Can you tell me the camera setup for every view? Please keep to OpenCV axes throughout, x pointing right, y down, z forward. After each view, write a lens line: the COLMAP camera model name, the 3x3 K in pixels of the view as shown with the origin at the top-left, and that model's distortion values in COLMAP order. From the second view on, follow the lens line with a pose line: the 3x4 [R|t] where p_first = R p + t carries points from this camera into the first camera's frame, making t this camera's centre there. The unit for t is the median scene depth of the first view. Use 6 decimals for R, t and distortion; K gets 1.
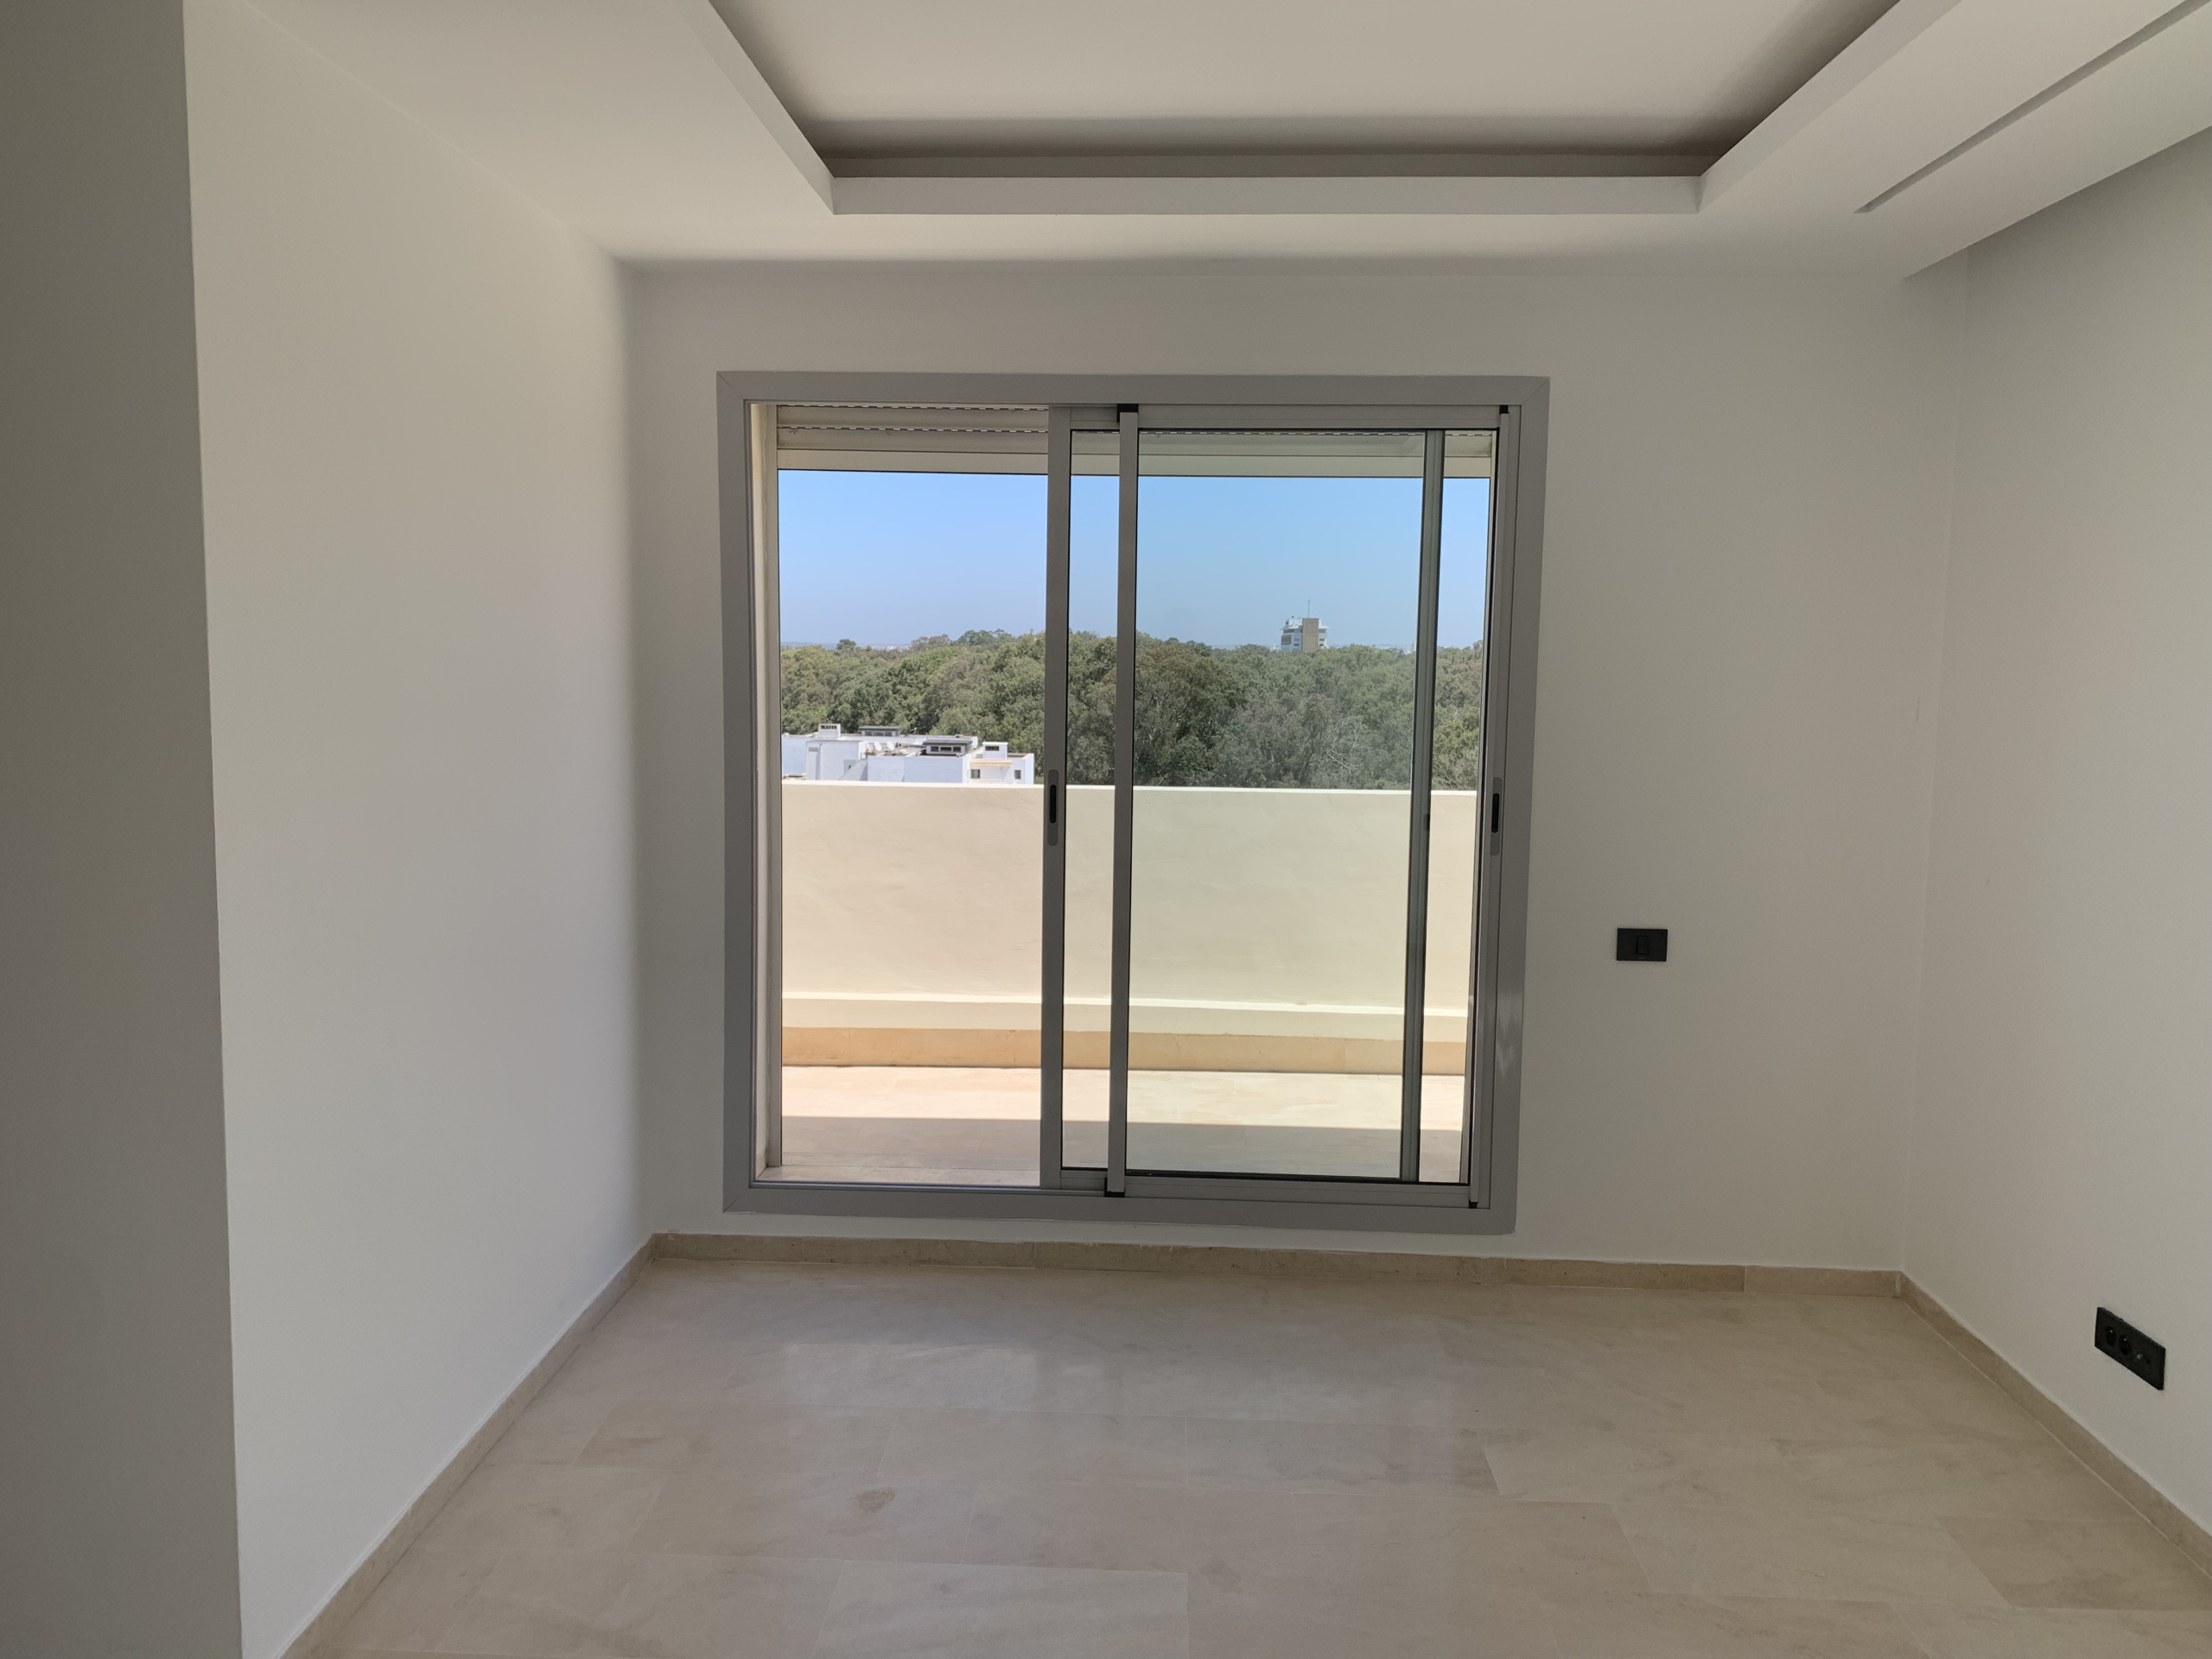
lens RADIAL K [[1650.4, 0, 1106.0], [0, 1650.4, 829.5], [0, 0, 1]] dist [0.169134, -0.512406]
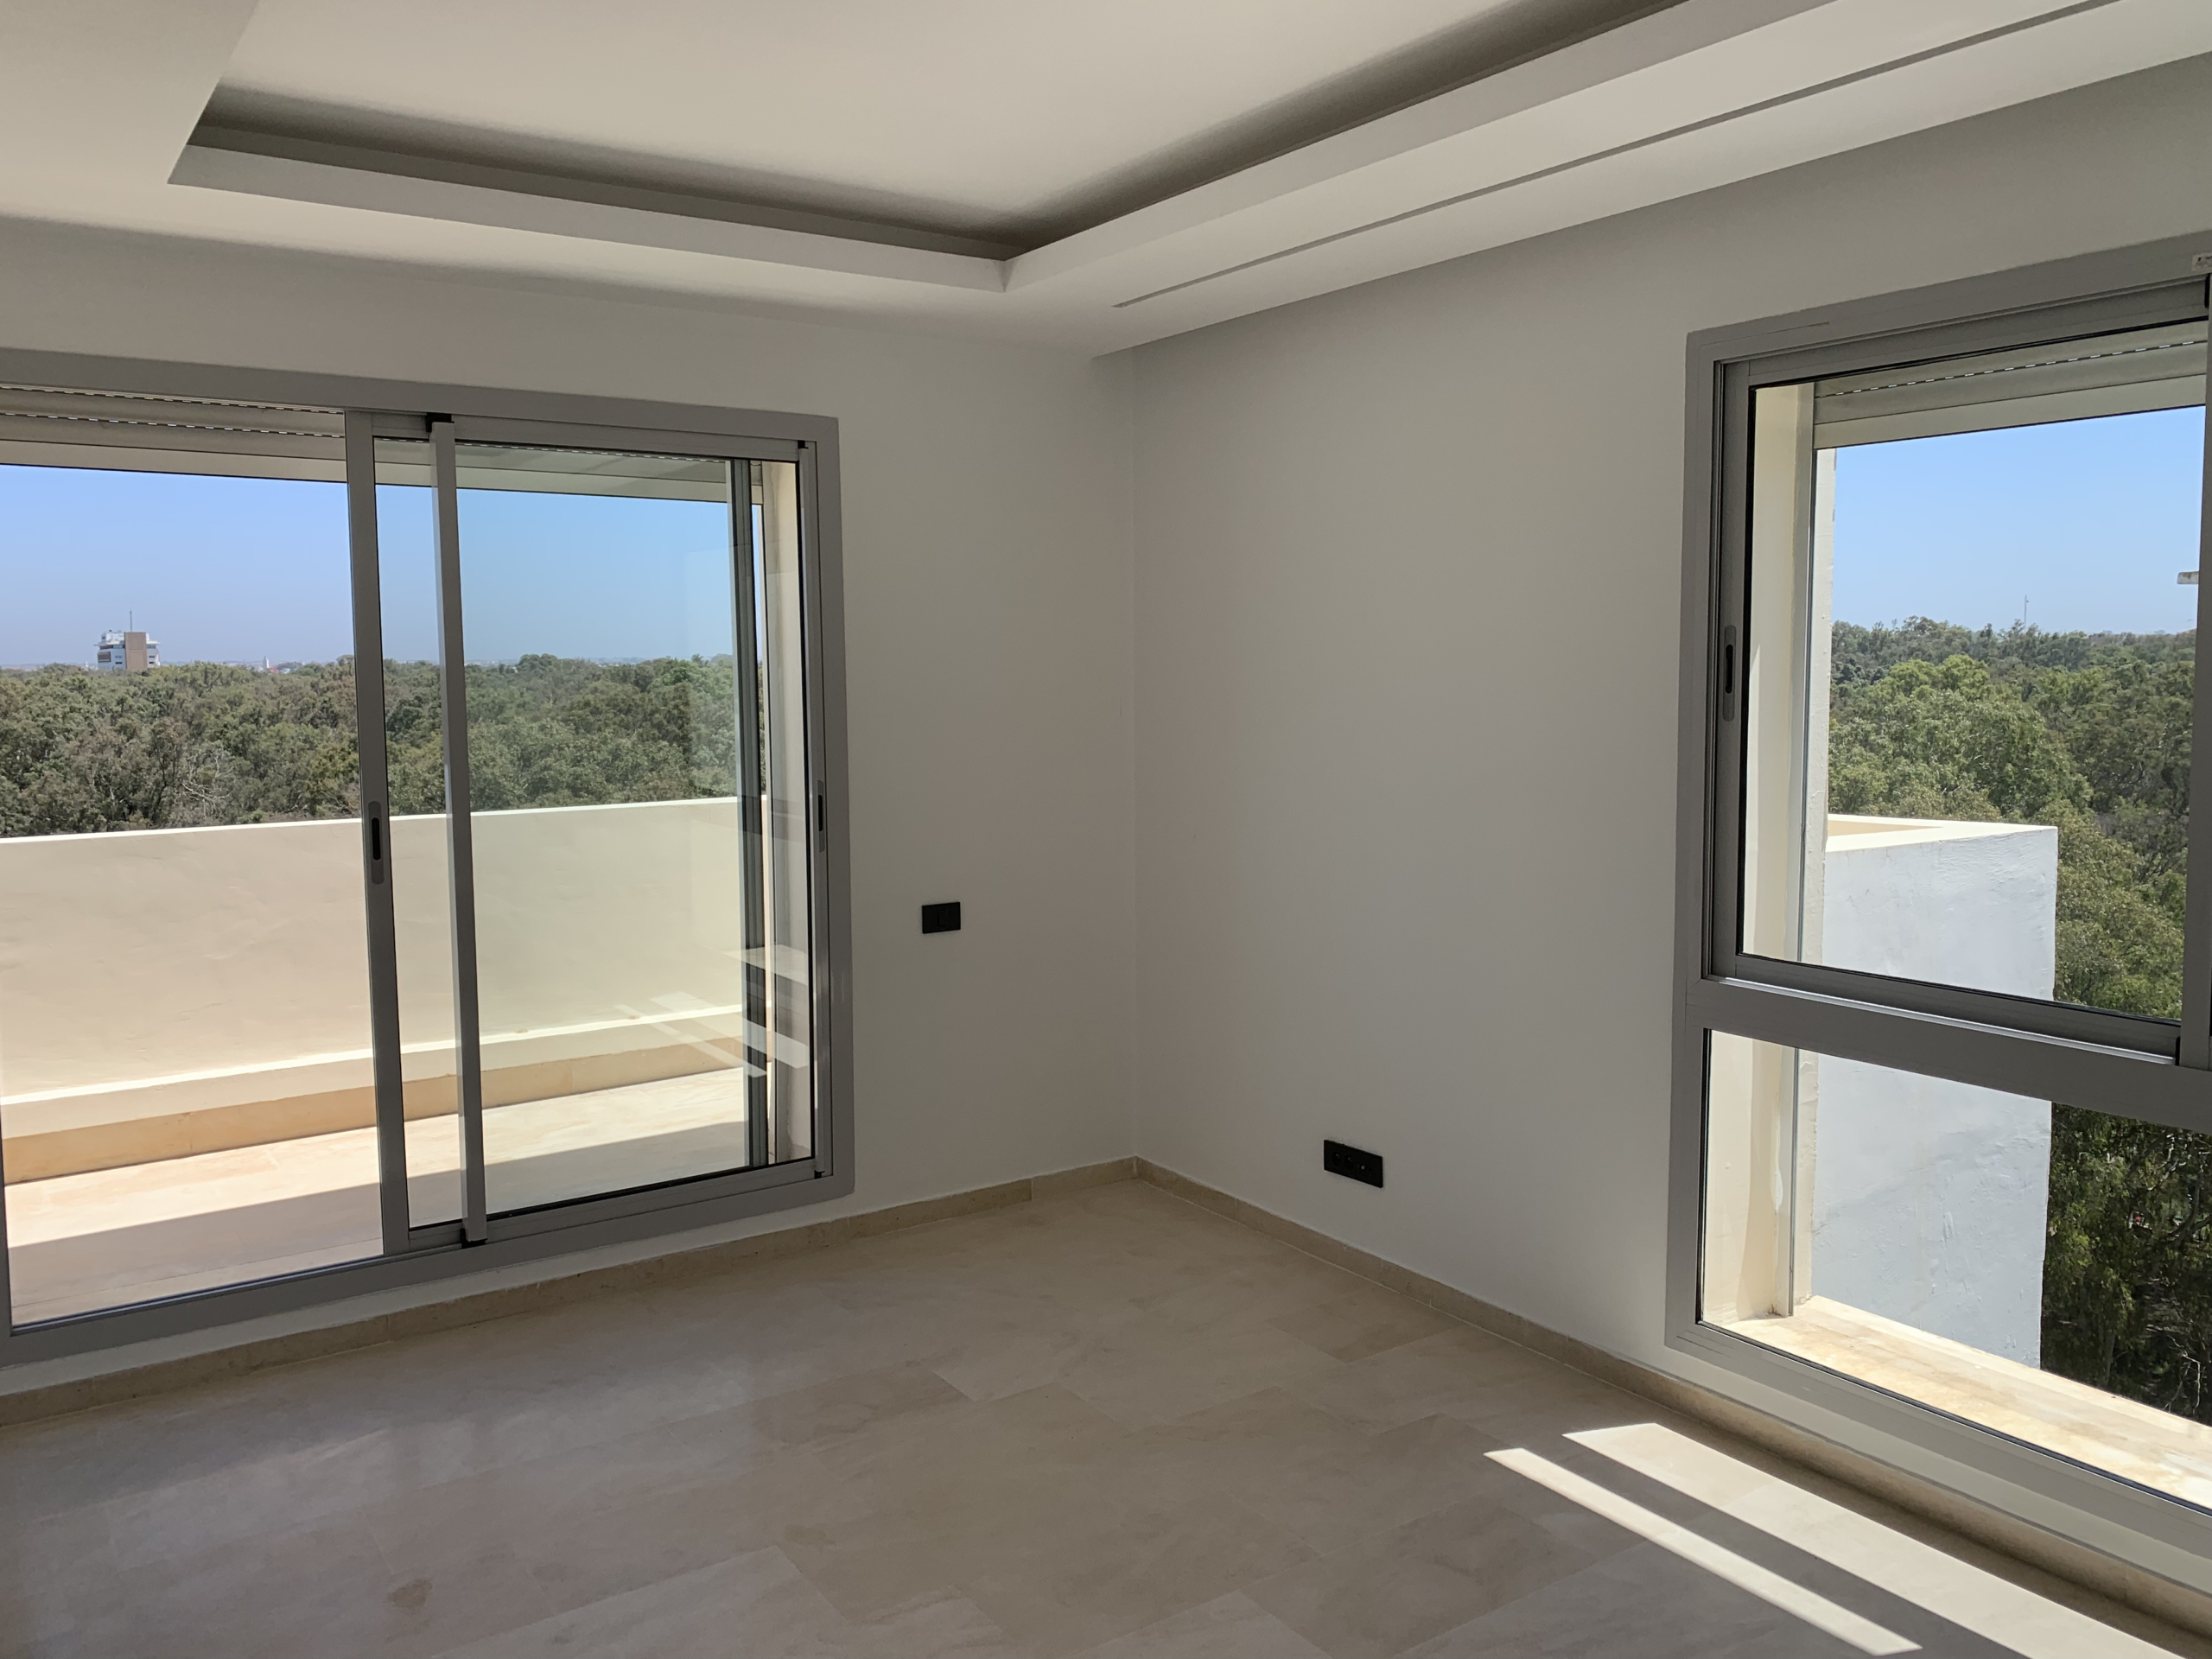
lens RADIAL K [[1672.8, 0, 1106.0], [0, 1672.8, 829.5], [0, 0, 1]] dist [-0.003820, -0.005278]
pose [[0.795664, -0.078885, 0.600580, -0.255112], [0.083366, 0.996310, 0.020419, -0.005343], [-0.599974, 0.033821, 0.799304, 0.012605]]
